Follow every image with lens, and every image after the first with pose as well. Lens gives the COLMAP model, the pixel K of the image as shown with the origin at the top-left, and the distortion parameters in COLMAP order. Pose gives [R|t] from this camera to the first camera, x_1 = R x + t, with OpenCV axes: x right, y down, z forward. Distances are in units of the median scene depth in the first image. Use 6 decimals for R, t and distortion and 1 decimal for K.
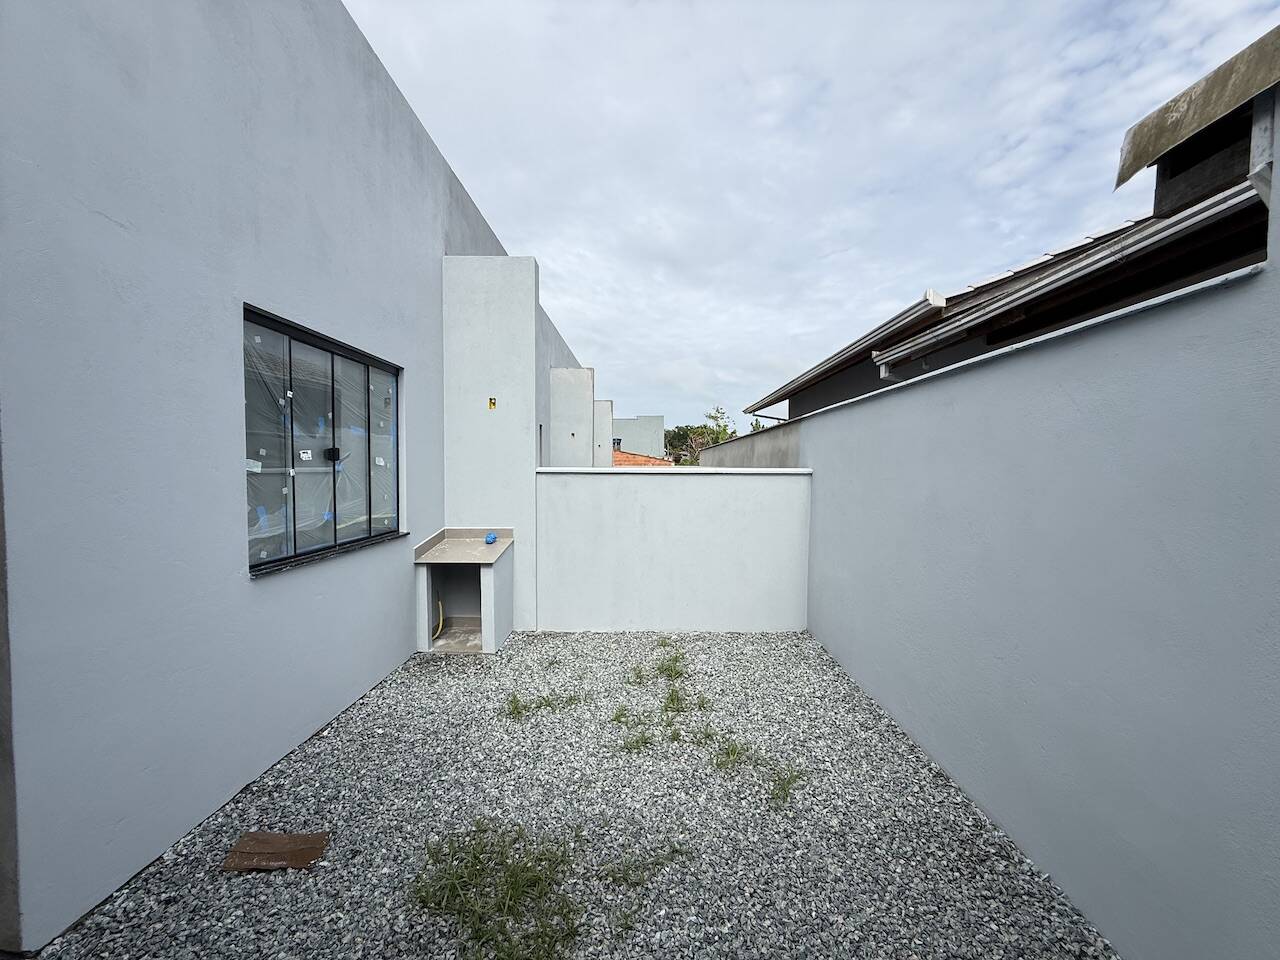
lens RADIAL K [[521.8, 0, 639.6], [0, 521.8, 484.4], [0, 0, 1]] dist [0.013488, 0.000030]
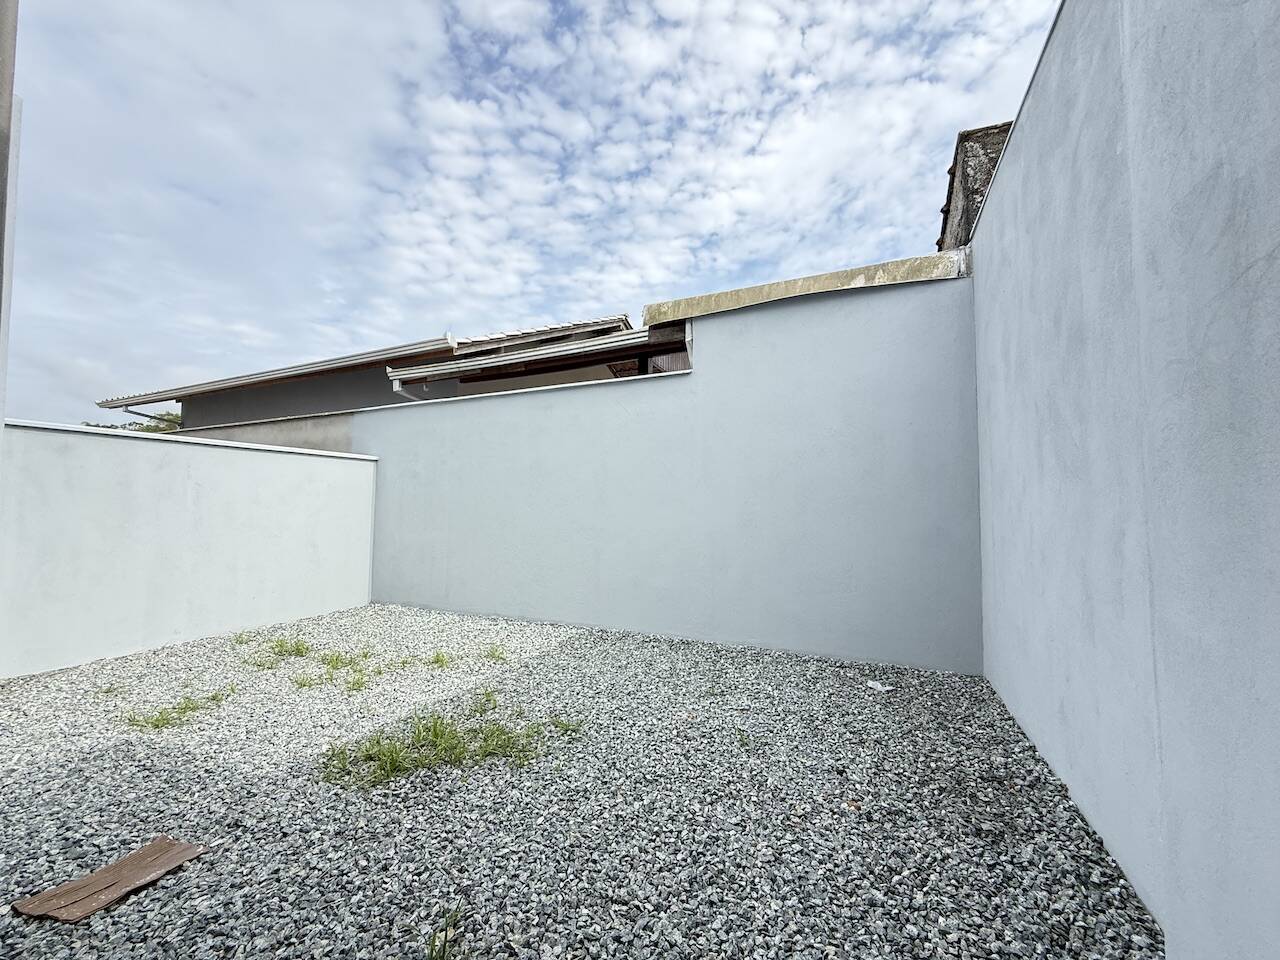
lens RADIAL K [[521.8, 0, 635.1], [0, 521.8, 479.2], [0, 0, 1]] dist [0.013488, 0.000030]
pose [[0.393037, 0.042872, 0.918523, -0.486427], [0.039836, 0.997181, -0.063589, 0.114769], [-0.918659, 0.061583, 0.390221, 0.043388]]
